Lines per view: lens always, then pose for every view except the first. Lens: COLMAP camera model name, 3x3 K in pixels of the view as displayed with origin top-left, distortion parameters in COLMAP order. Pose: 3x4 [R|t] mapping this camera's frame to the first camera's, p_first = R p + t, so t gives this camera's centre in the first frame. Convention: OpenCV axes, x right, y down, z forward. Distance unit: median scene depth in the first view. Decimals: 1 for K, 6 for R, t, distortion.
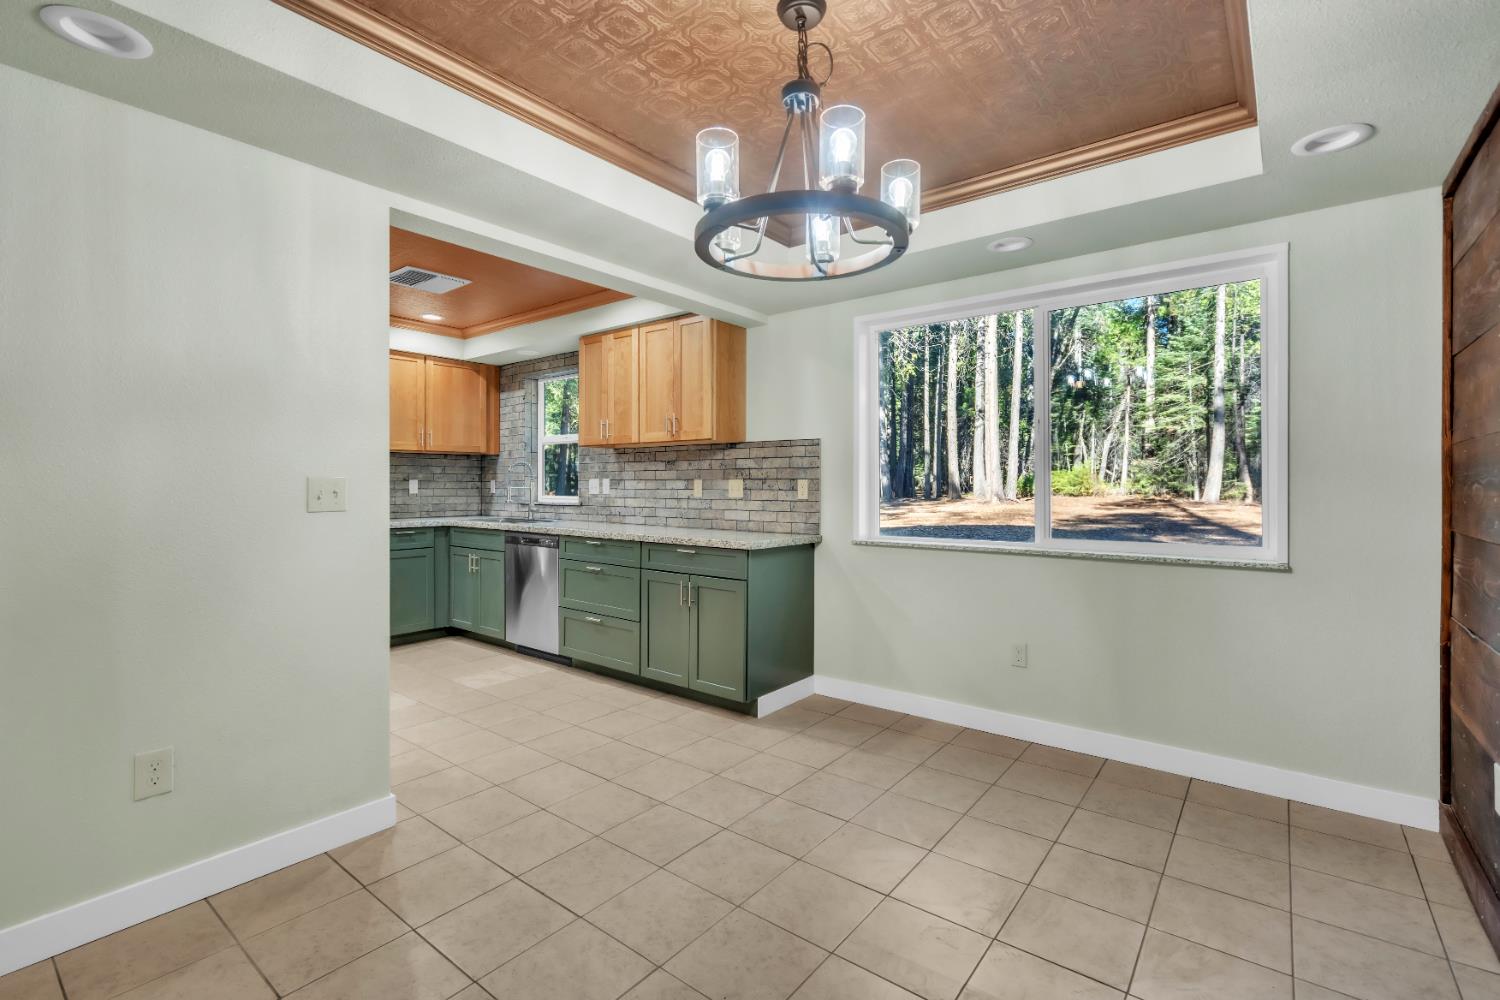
lens RADIAL K [[673.4, 0, 748.5], [0, 673.4, 494.9], [0, 0, 1]] dist [-0.000050, -0.000021]
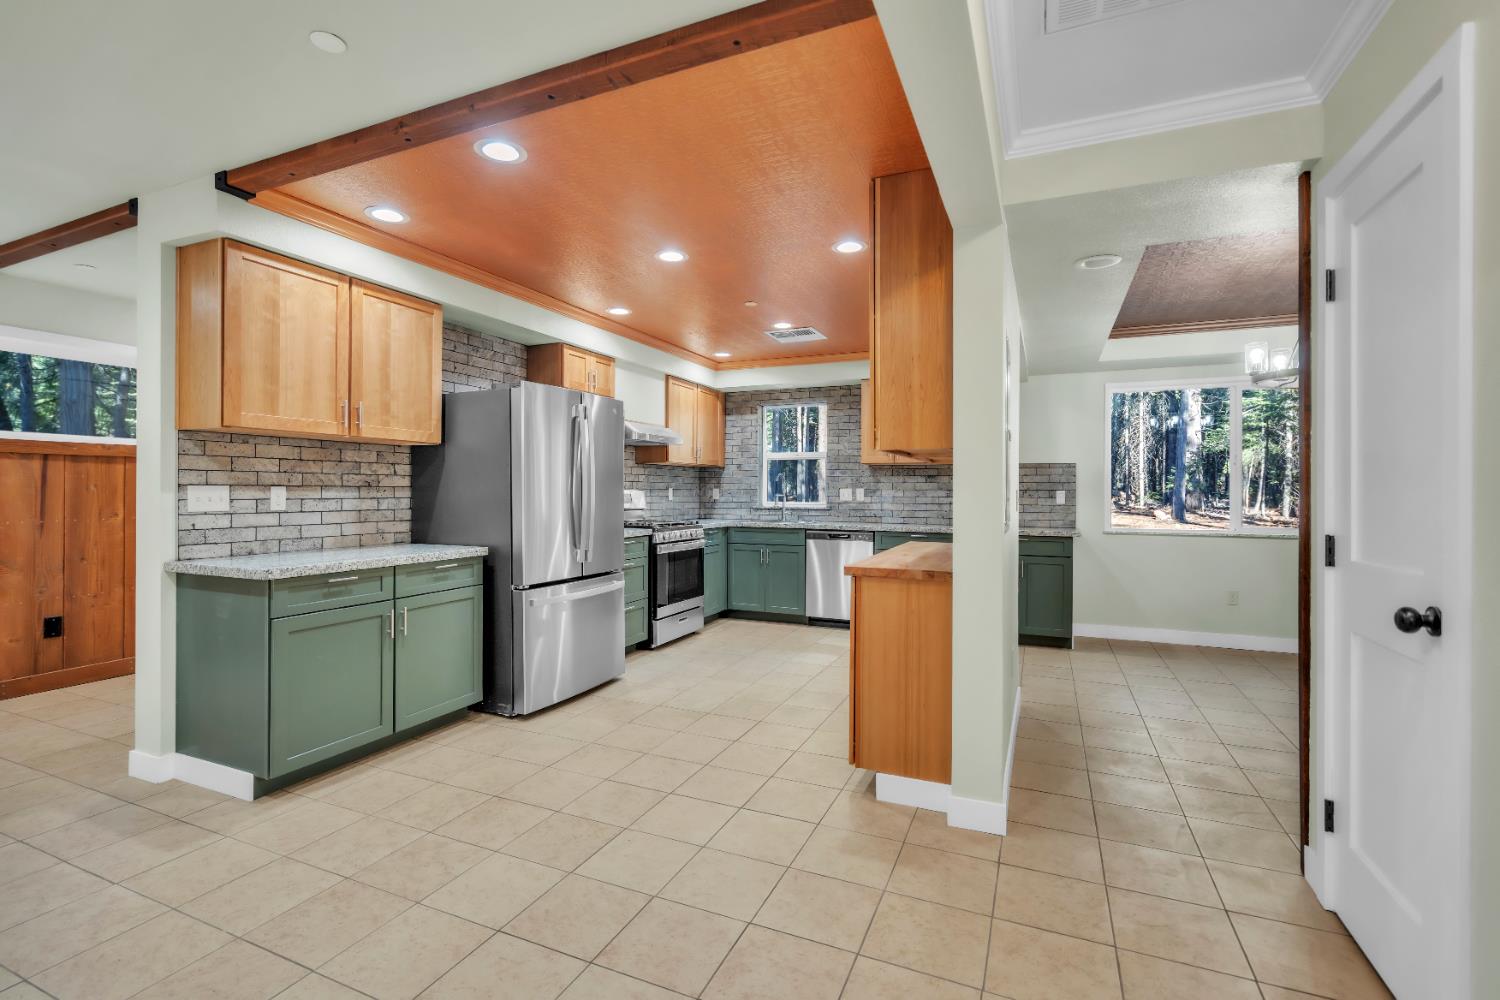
lens RADIAL K [[673.4, 0, 748.5], [0, 673.4, 494.9], [0, 0, 1]] dist [-0.000050, -0.000021]
pose [[0.968132, 0.000553, 0.250441, -0.784648], [0.000992, 0.999981, -0.006044, -0.004421], [-0.250439, 0.006099, 0.968113, -0.204556]]
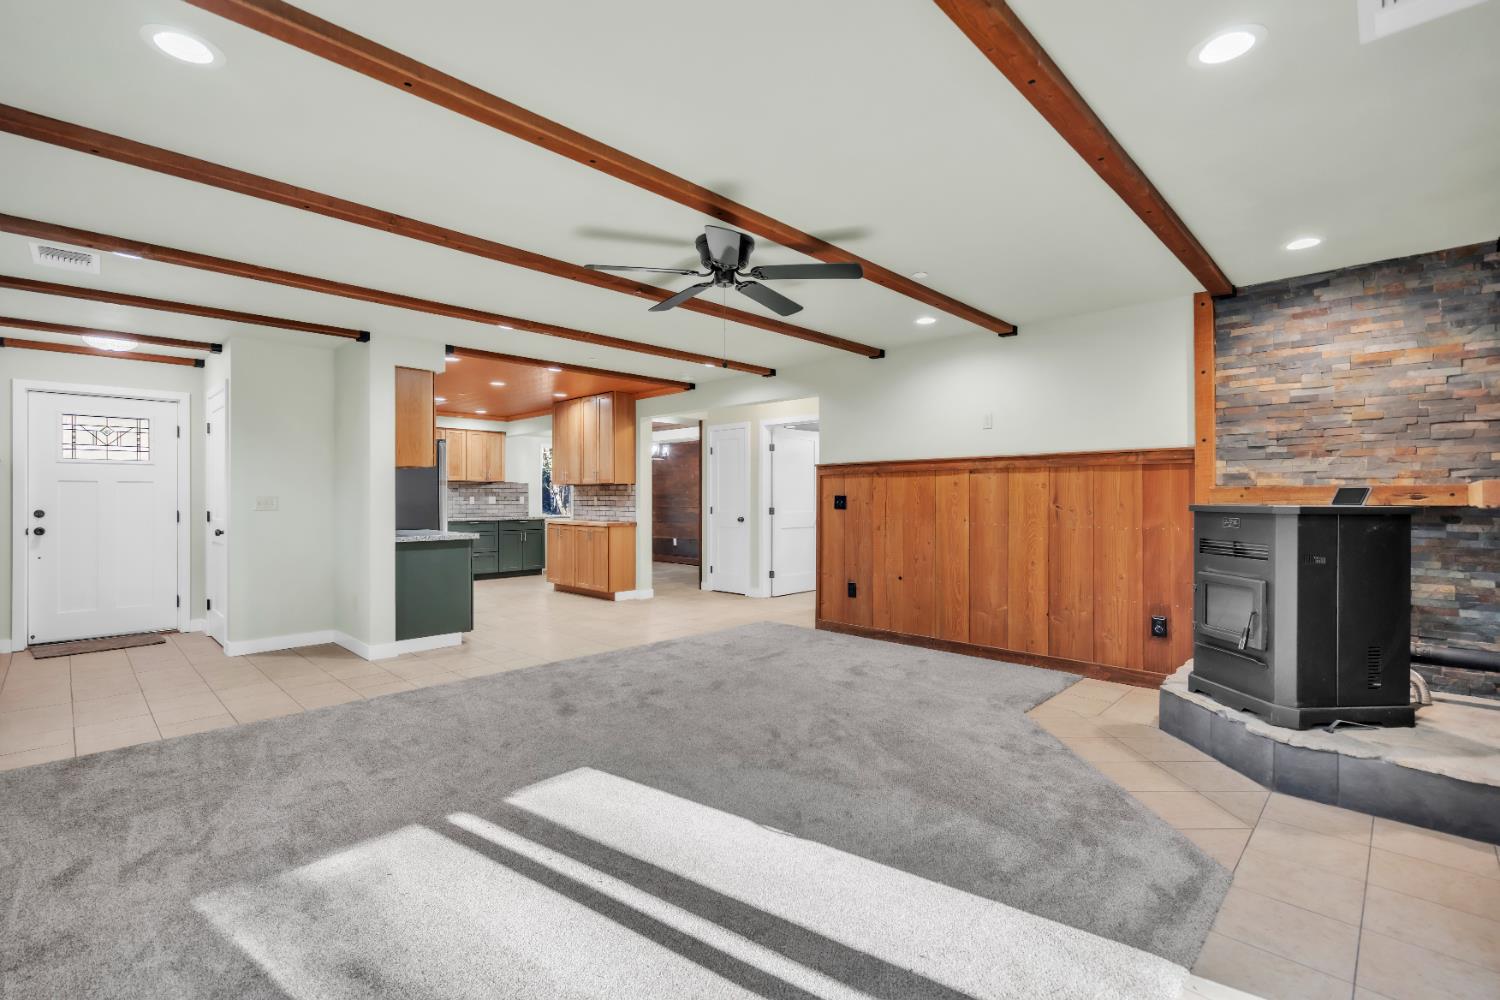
lens RADIAL K [[673.4, 0, 748.5], [0, 673.4, 494.9], [0, 0, 1]] dist [-0.000050, -0.000021]
pose [[0.105261, -0.002216, 0.994442, -2.189905], [0.007296, 0.999972, 0.001456, -0.023408], [-0.994418, 0.007102, 0.105274, -0.202244]]
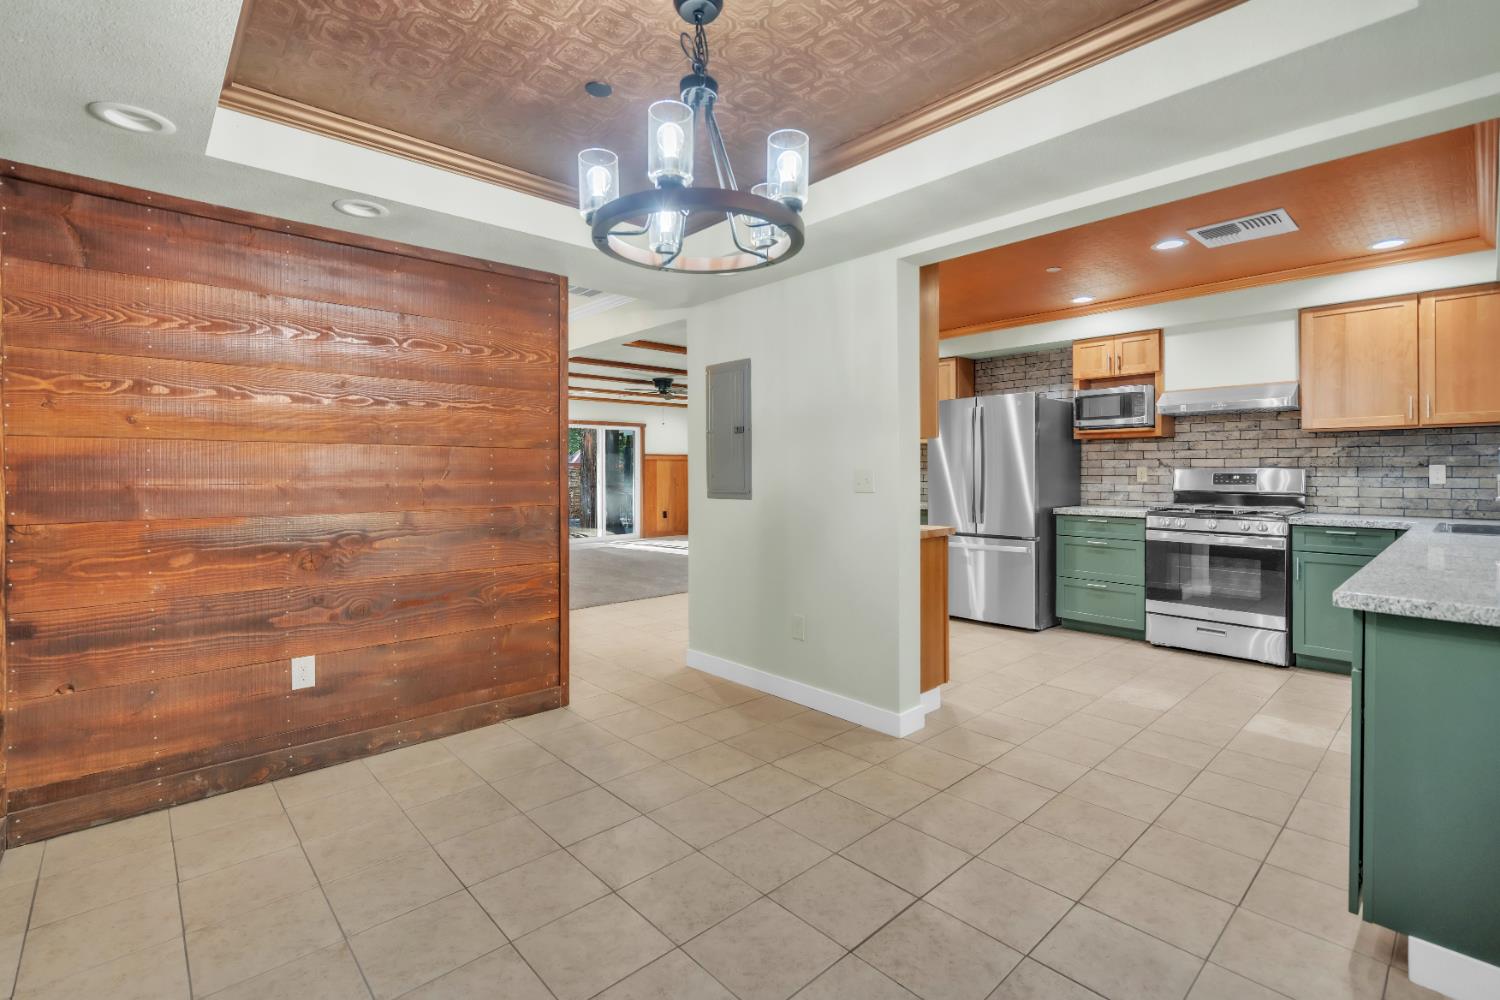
lens RADIAL K [[676.9, 0, 750.1], [0, 676.9, 466.1], [0, 0, 1]] dist [0.001311, 0.000205]
pose [[-0.159342, -0.004927, -0.987211, 0.405165], [-0.011098, 0.999933, -0.003199, -0.012512], [0.987161, 0.010446, -0.159386, 0.459295]]
